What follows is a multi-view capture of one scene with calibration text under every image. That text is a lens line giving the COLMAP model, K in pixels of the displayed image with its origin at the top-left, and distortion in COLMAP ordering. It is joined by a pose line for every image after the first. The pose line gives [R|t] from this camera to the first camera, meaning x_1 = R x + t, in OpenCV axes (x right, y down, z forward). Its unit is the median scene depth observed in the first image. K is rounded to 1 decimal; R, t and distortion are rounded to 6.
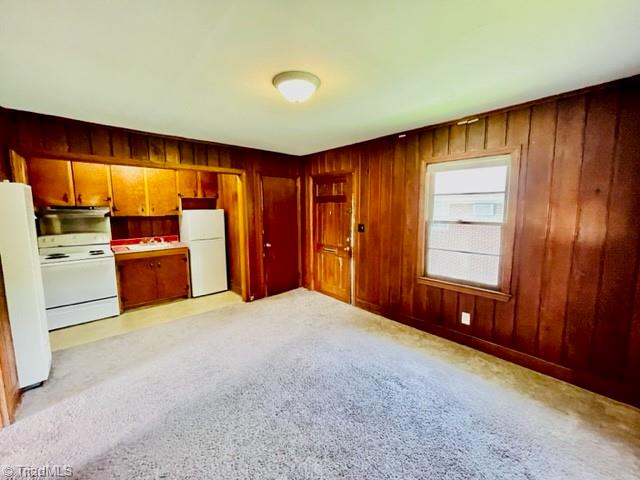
lens RADIAL K [[258.7, 0, 318.3], [0, 258.7, 236.9], [0, 0, 1]] dist [-0.002175, -0.000355]
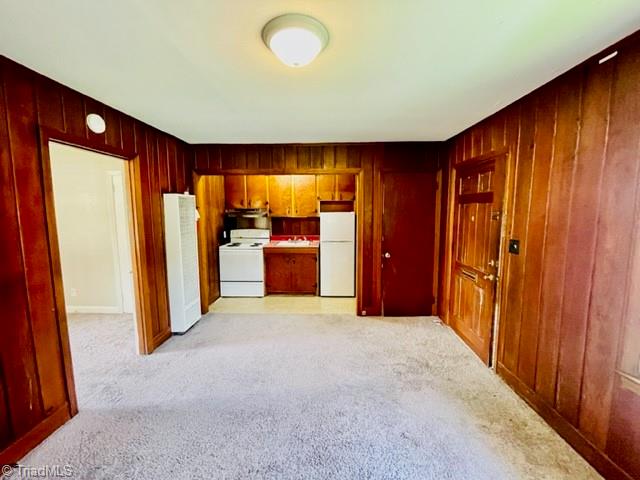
lens RADIAL K [[258.7, 0, 318.3], [0, 258.7, 236.9], [0, 0, 1]] dist [-0.002175, -0.000355]
pose [[0.719976, 0.075444, -0.689886, 0.226696], [-0.078939, 0.996525, 0.026595, -0.033315], [0.689495, 0.035312, 0.723429, 0.251985]]
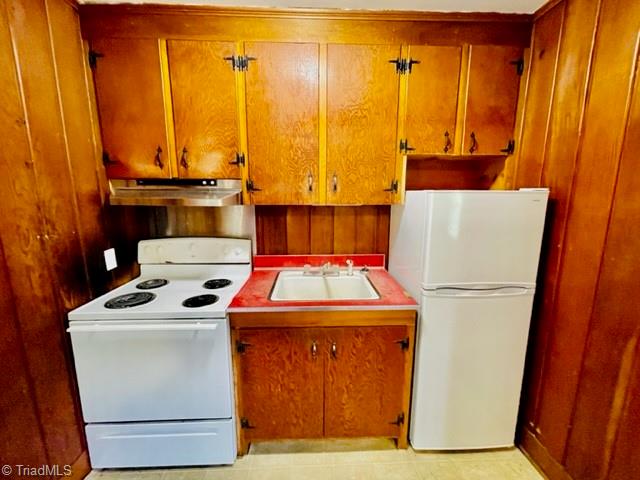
lens RADIAL K [[258.7, 0, 318.3], [0, 258.7, 236.9], [0, 0, 1]] dist [-0.002175, -0.000355]
pose [[0.769377, 0.111056, -0.629067, -0.427503], [-0.077565, 0.993727, 0.080568, -0.065902], [0.634068, -0.013194, 0.773165, 0.714779]]
